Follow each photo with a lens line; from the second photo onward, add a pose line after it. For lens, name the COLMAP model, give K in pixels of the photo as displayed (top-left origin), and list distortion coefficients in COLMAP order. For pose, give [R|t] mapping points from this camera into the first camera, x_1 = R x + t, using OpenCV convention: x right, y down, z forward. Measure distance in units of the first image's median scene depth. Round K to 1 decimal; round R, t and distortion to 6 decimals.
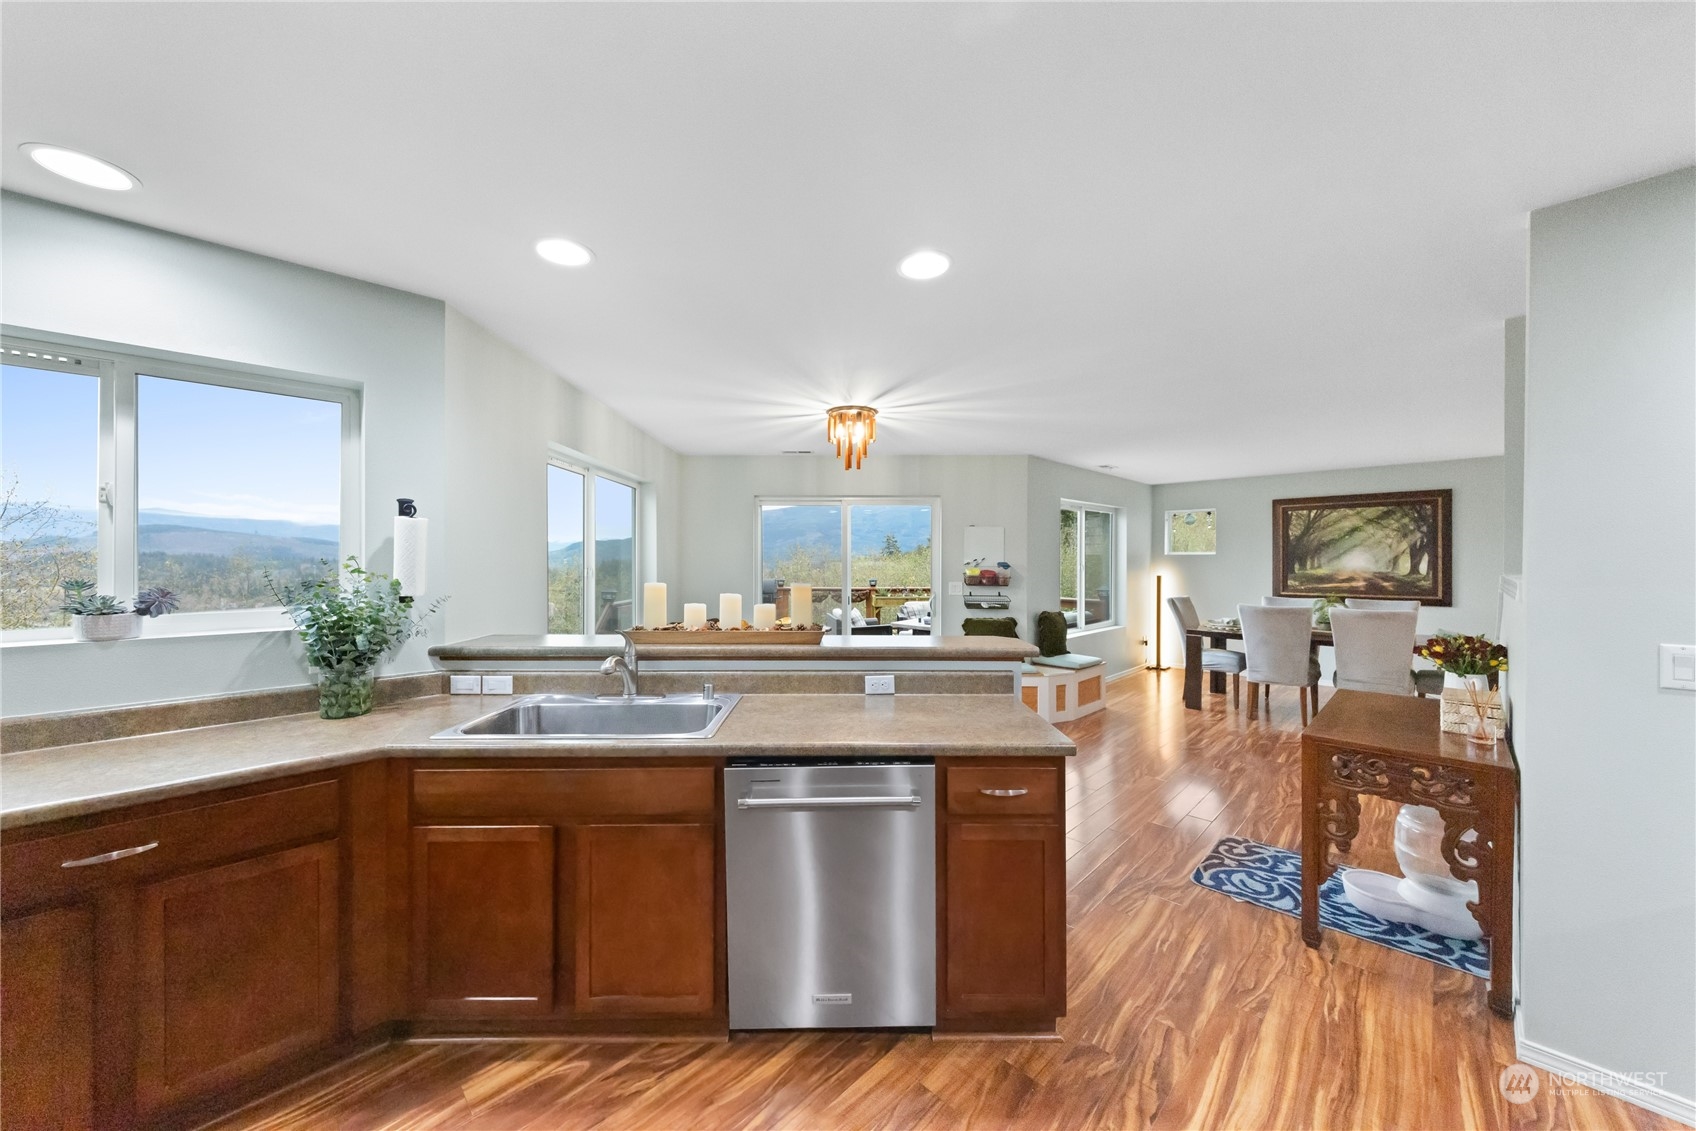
lens RADIAL K [[598.9, 0, 839.2], [0, 598.9, 557.9], [0, 0, 1]] dist [0.006157, -0.001048]
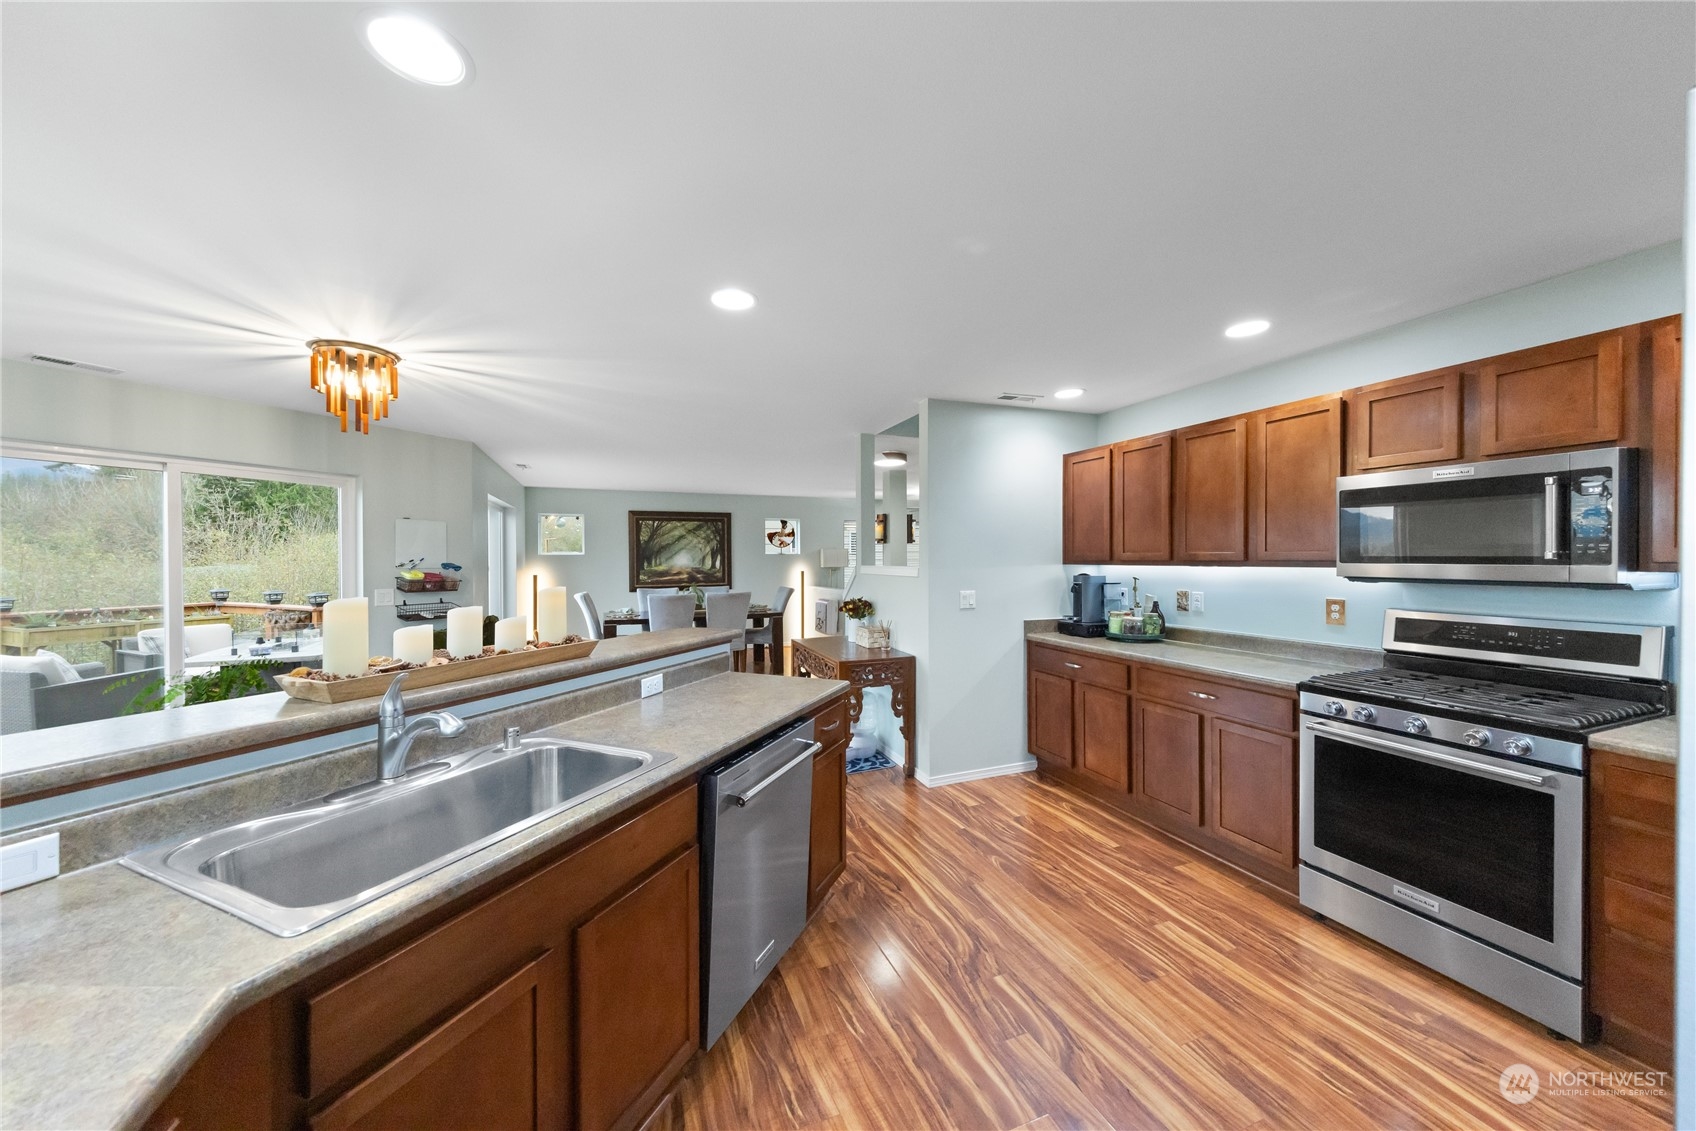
lens RADIAL K [[598.9, 0, 854.2], [0, 598.9, 564.5], [0, 0, 1]] dist [0.006157, -0.001048]
pose [[0.383842, -0.011946, 0.923322, -0.295944], [0.003564, 0.999928, 0.011456, 0.001368], [-0.923392, -0.001106, 0.383857, 0.131274]]
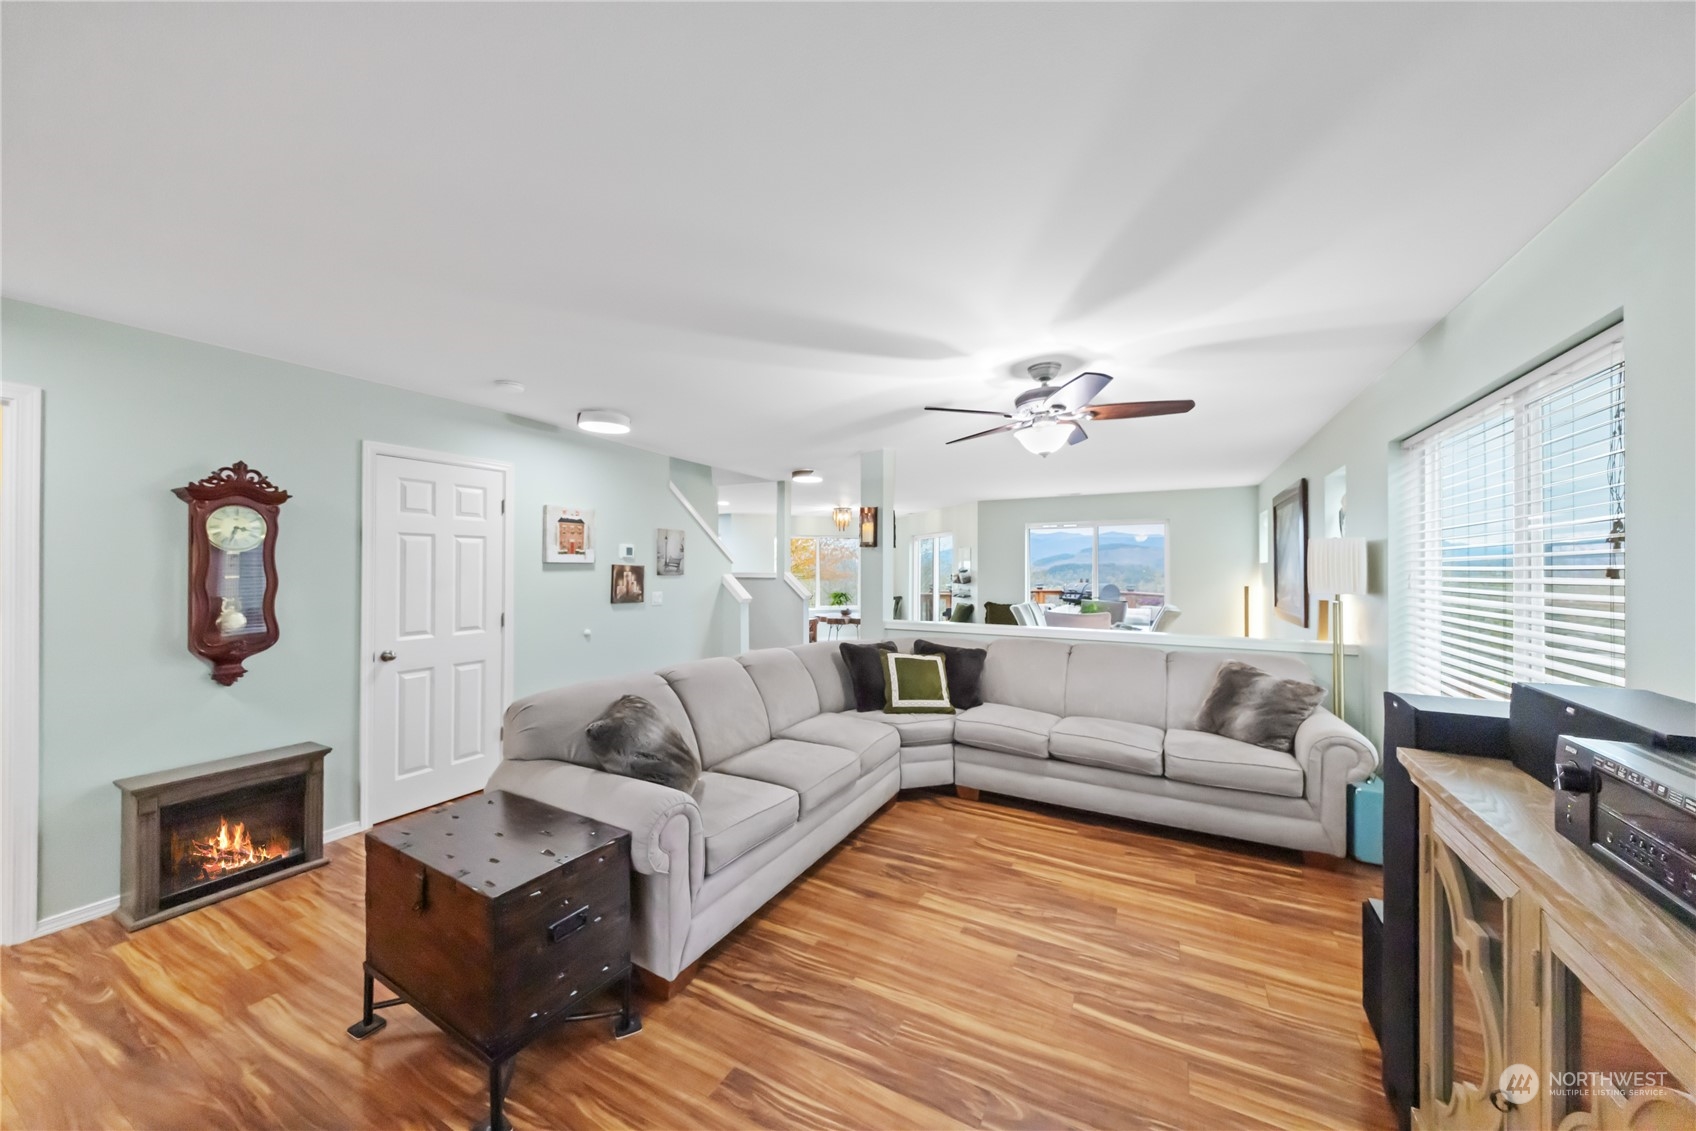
lens RADIAL K [[598.9, 0, 845.1], [0, 598.9, 564.1], [0, 0, 1]] dist [0.006157, -0.001048]
pose [[0.288944, -0.005858, -0.957328, 1.723461], [0.001357, 0.999983, -0.005709, 0.001894], [0.957345, 0.000351, 0.288947, 0.217255]]
